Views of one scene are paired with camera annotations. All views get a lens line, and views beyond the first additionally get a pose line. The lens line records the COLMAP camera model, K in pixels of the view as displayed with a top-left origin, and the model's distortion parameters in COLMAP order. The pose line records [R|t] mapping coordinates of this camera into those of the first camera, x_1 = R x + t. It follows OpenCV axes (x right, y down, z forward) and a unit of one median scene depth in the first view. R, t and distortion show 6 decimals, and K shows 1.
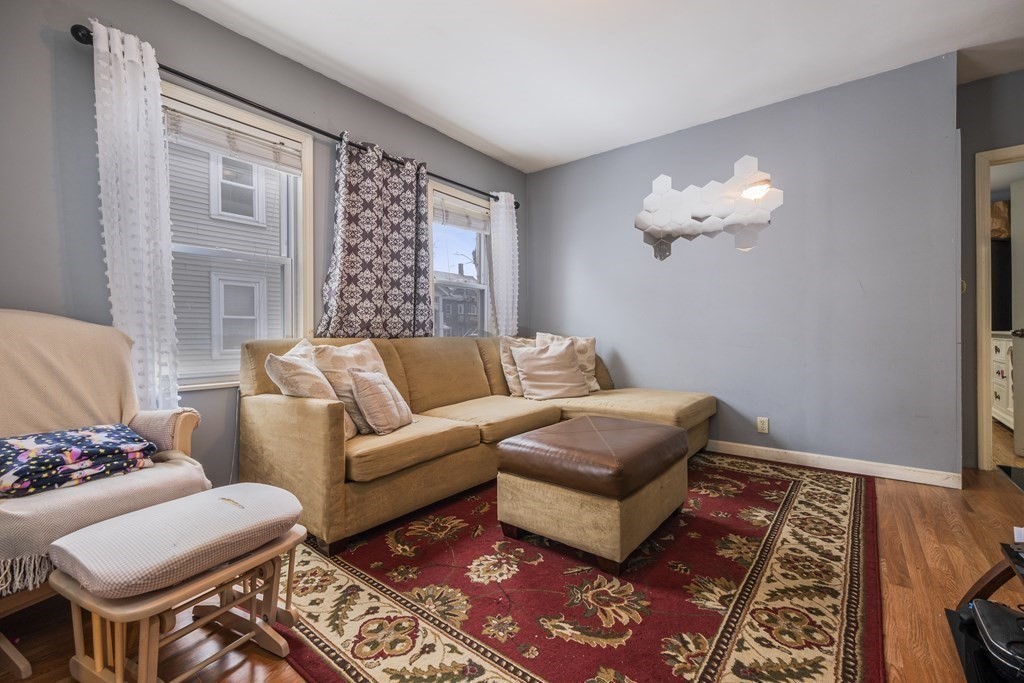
lens RADIAL K [[430.0, 0, 513.4], [0, 430.0, 335.0], [0, 0, 1]] dist [0.012279, 0.000603]
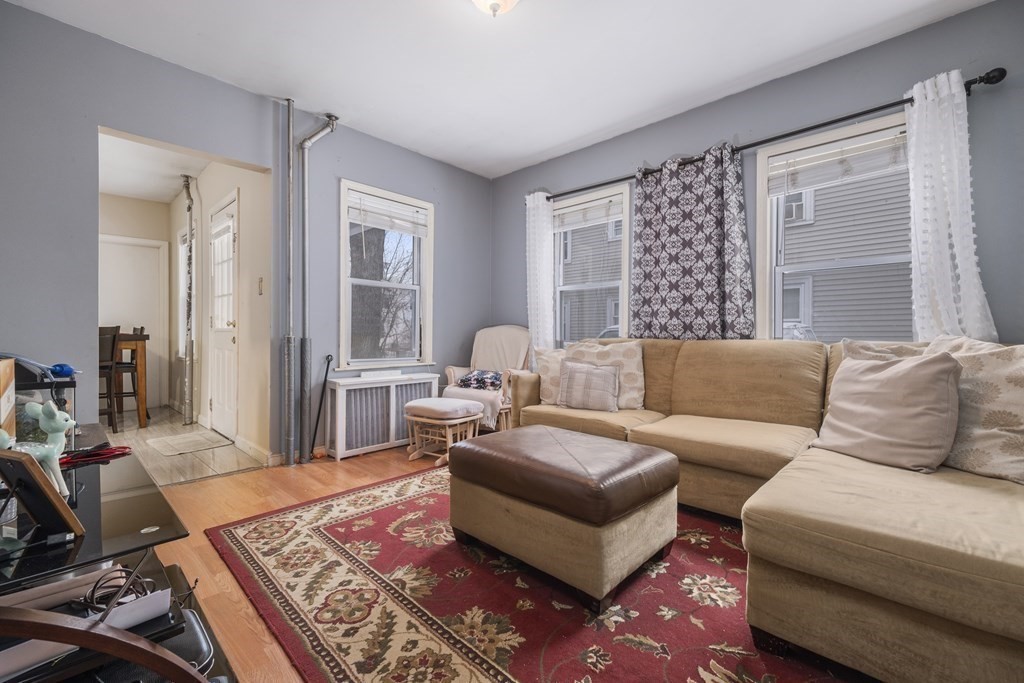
lens RADIAL K [[430.0, 0, 513.4], [0, 430.0, 335.0], [0, 0, 1]] dist [0.012279, 0.000603]
pose [[-0.090875, 0.001299, -0.995861, 1.623182], [-0.009588, 0.999952, 0.002179, -0.003544], [0.995816, 0.009746, -0.090858, 1.459568]]
